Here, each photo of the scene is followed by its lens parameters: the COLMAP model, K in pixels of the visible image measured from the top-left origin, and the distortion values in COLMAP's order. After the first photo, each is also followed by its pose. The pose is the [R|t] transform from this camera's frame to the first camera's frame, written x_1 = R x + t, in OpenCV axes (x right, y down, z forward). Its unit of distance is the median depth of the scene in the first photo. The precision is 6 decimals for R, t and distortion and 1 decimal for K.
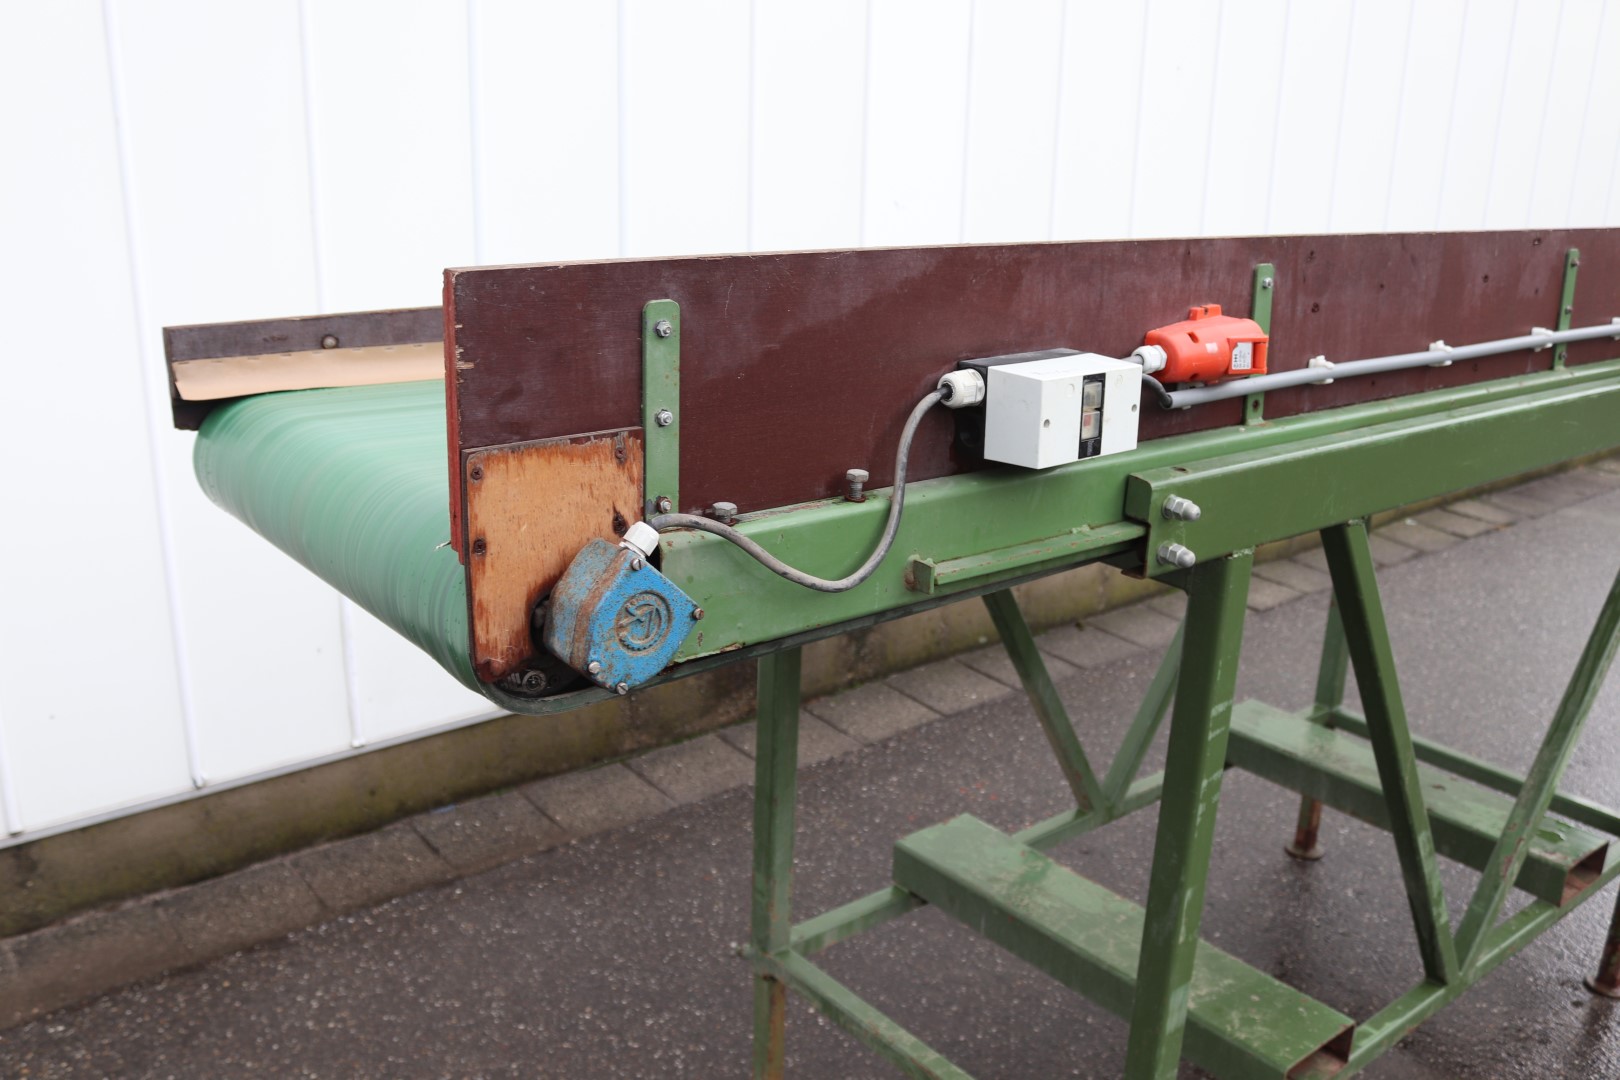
lens RADIAL K [[1478.2, 0, 823.9], [0, 1478.2, 555.1], [0, 0, 1]] dist [-0.083222, 0.000000]
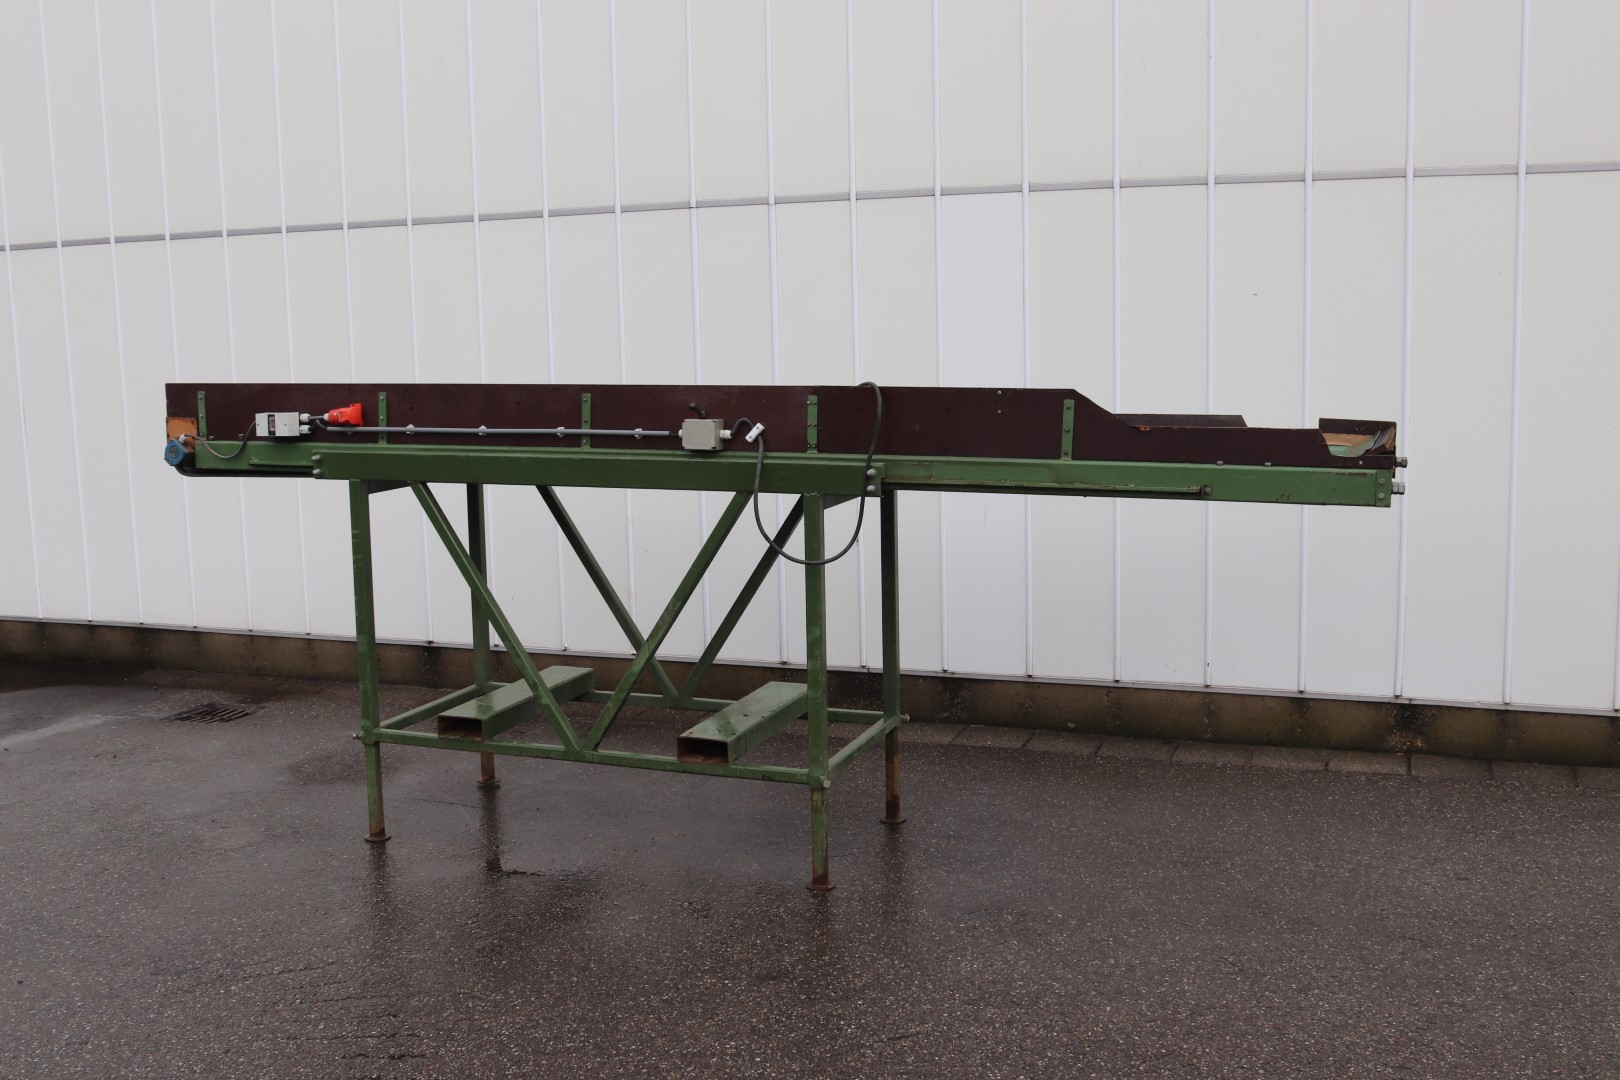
lens RADIAL K [[1616.5, 0, 812.2], [0, 1616.5, 557.2], [0, 0, 1]] dist [-0.083471, 0.000000]
pose [[0.490890, 0.080233, -0.867519, 2.592732], [-0.231121, 0.972066, -0.040879, 0.049531], [0.840006, 0.220569, 0.495721, 0.102898]]
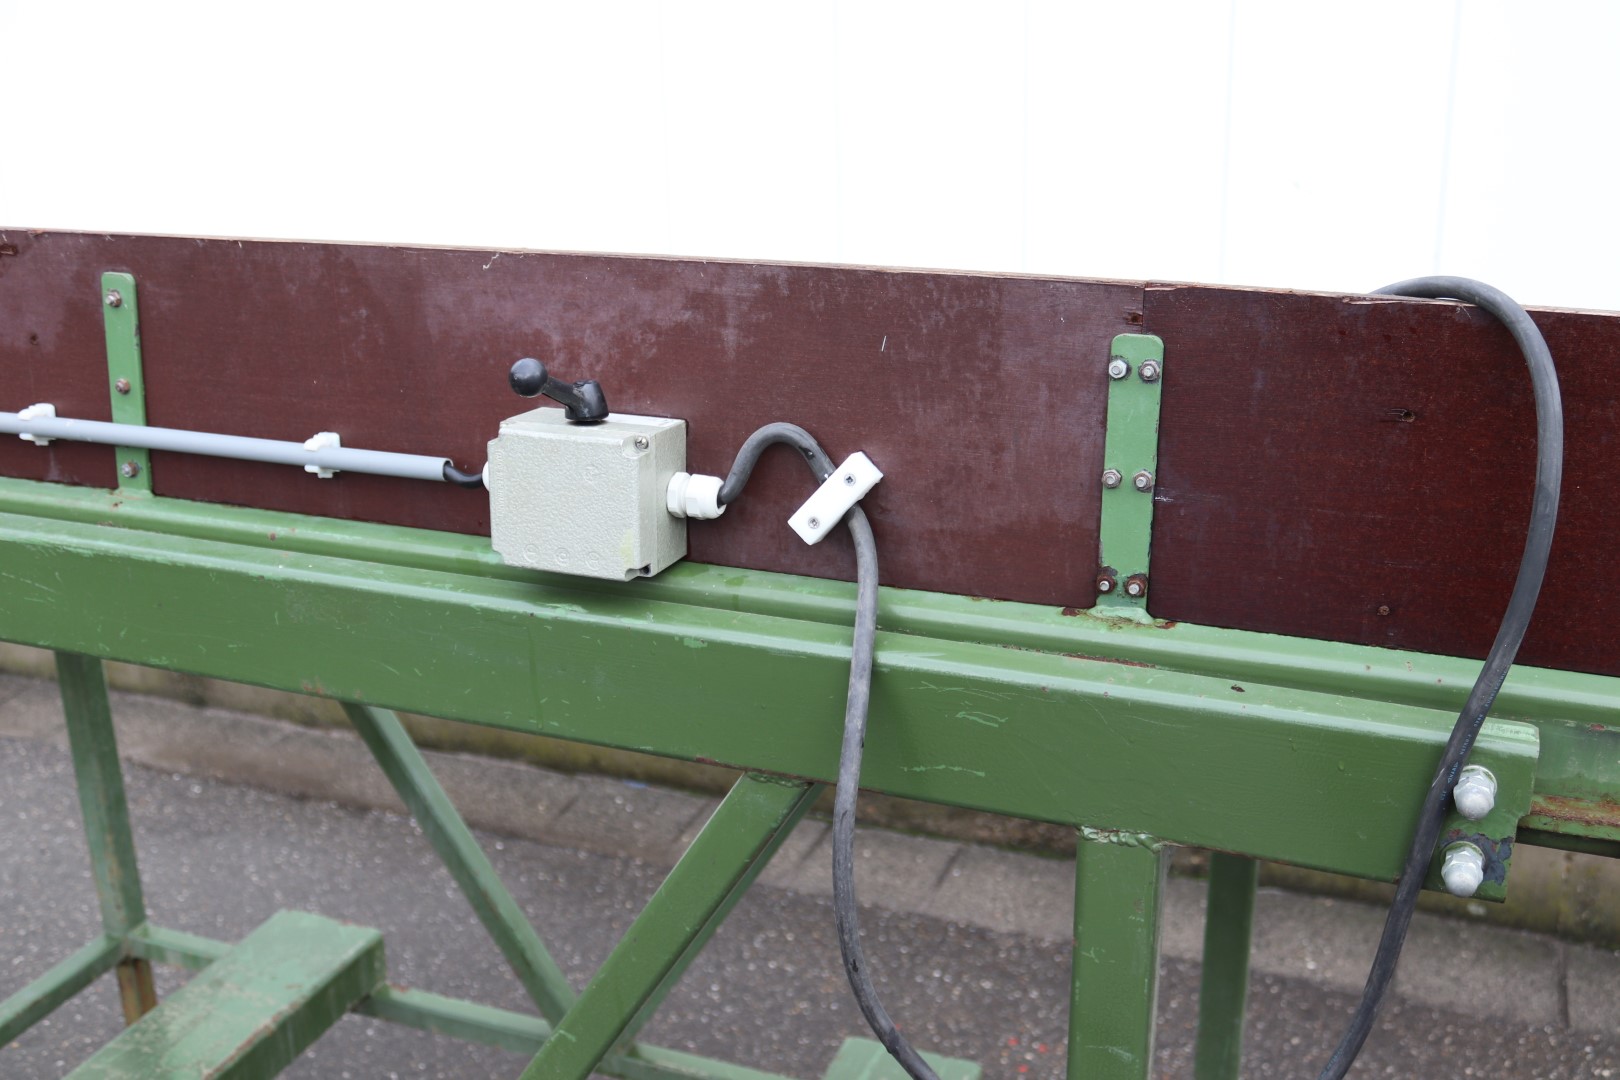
lens RADIAL K [[1616.5, 0, 808.3], [0, 1616.5, 547.6], [0, 0, 1]] dist [-0.083471, 0.000000]
pose [[0.477566, 0.234329, -0.846771, 1.040745], [-0.236665, 0.962463, 0.132870, -0.228544], [0.846121, 0.136947, 0.515097, 0.839944]]
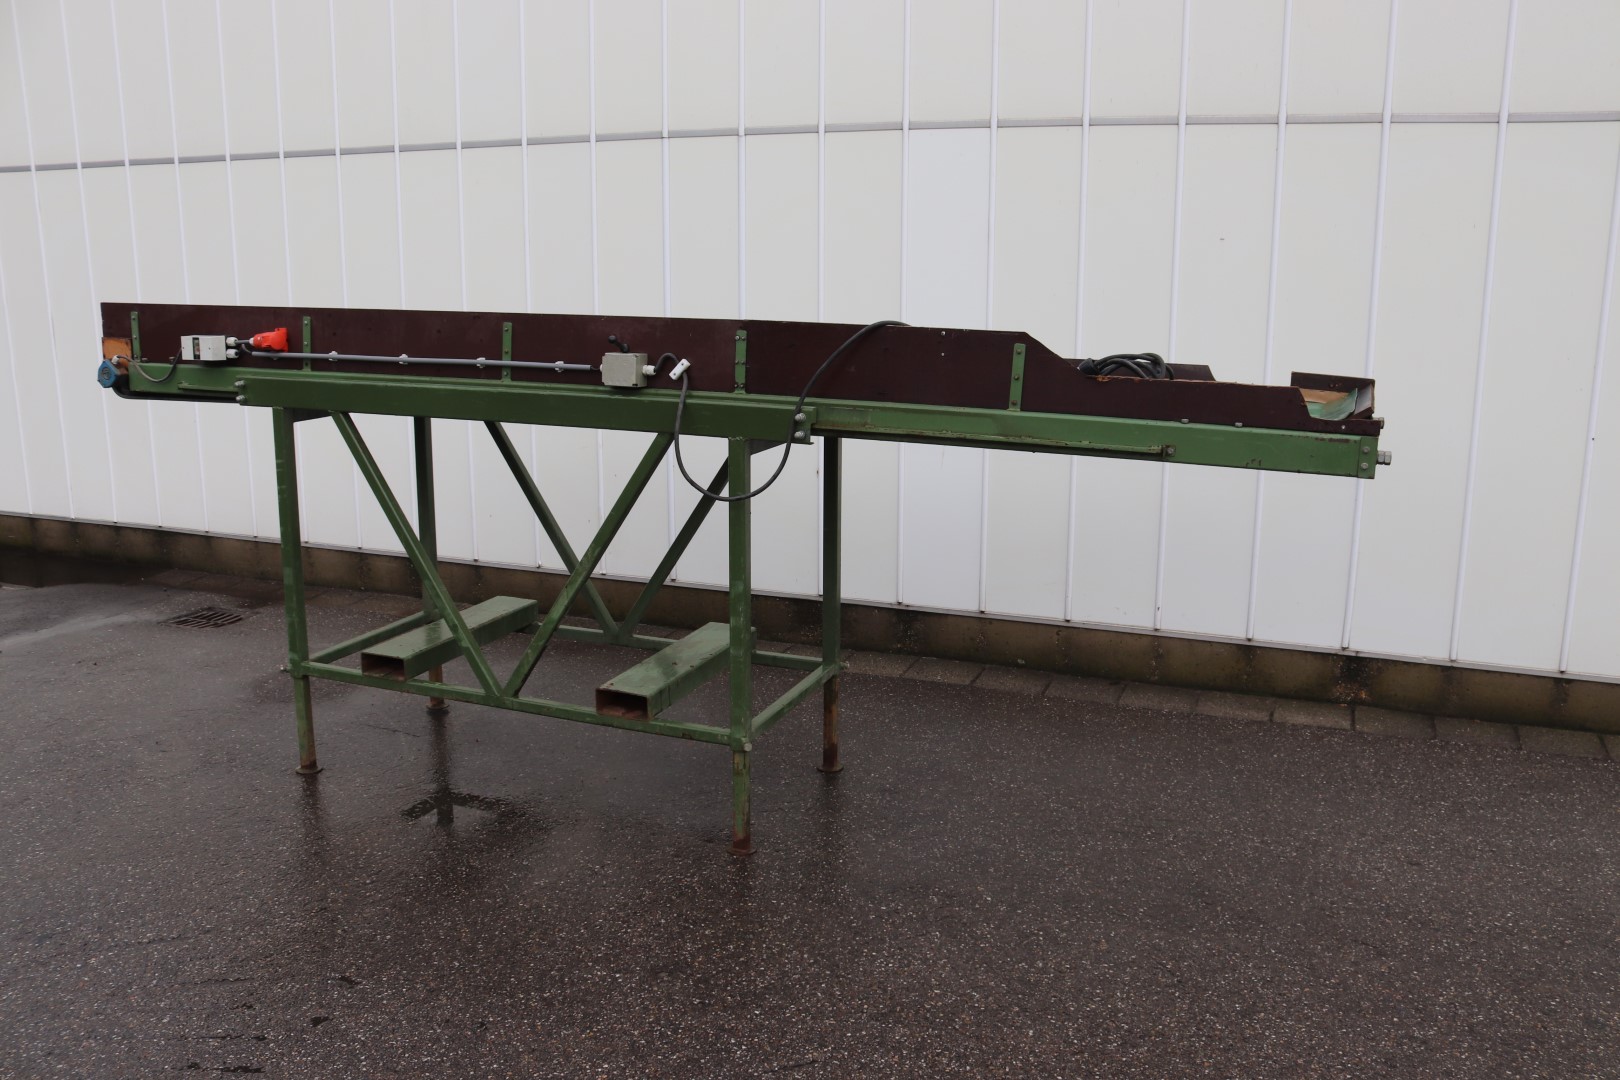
lens RADIAL K [[1329.1, 0, 821.3], [0, 1329.1, 552.1], [0, 0, 1]] dist [-0.120990, 0.058889]
pose [[0.481402, 0.156688, -0.862381, 2.195335], [-0.259070, 0.965368, 0.030781, -0.061191], [0.837338, 0.208599, 0.505323, 0.441224]]
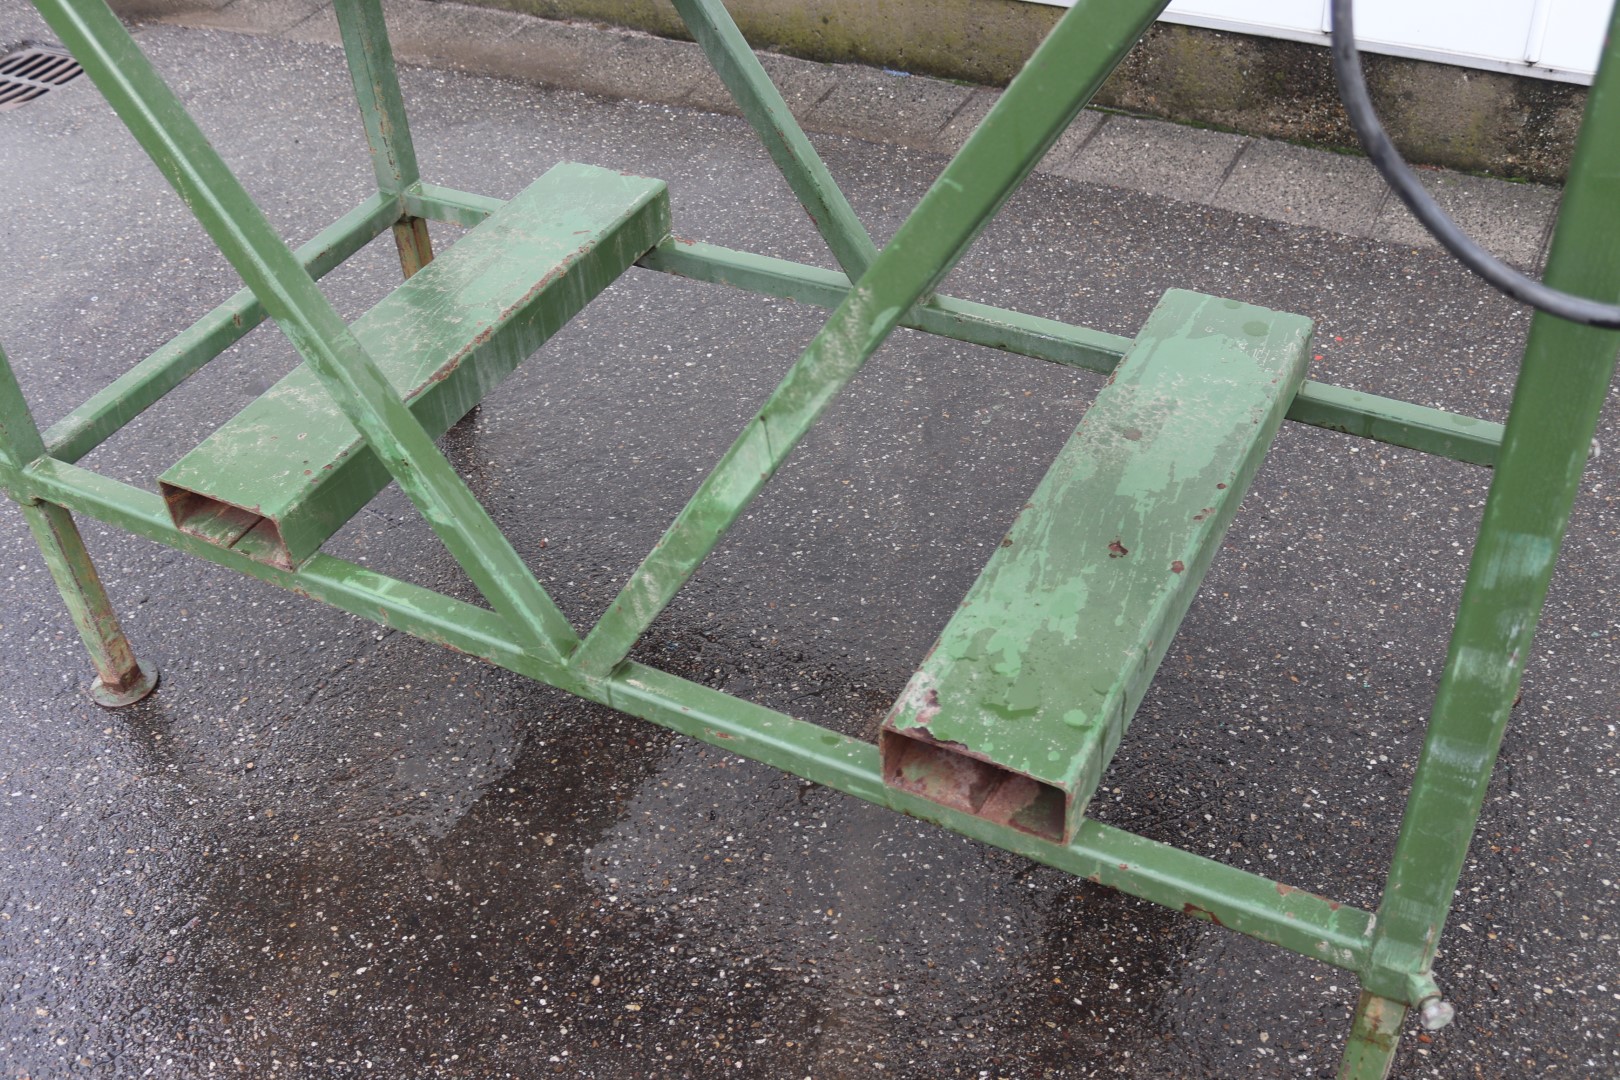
lens RADIAL K [[1616.5, 0, 805.2], [0, 1616.5, 547.0], [0, 0, 1]] dist [-0.083471, 0.000000]
pose [[0.368492, 0.555587, -0.745343, 0.989093], [-0.212840, 0.830887, 0.514126, -0.129244], [0.904938, -0.030813, 0.424426, 0.822983]]
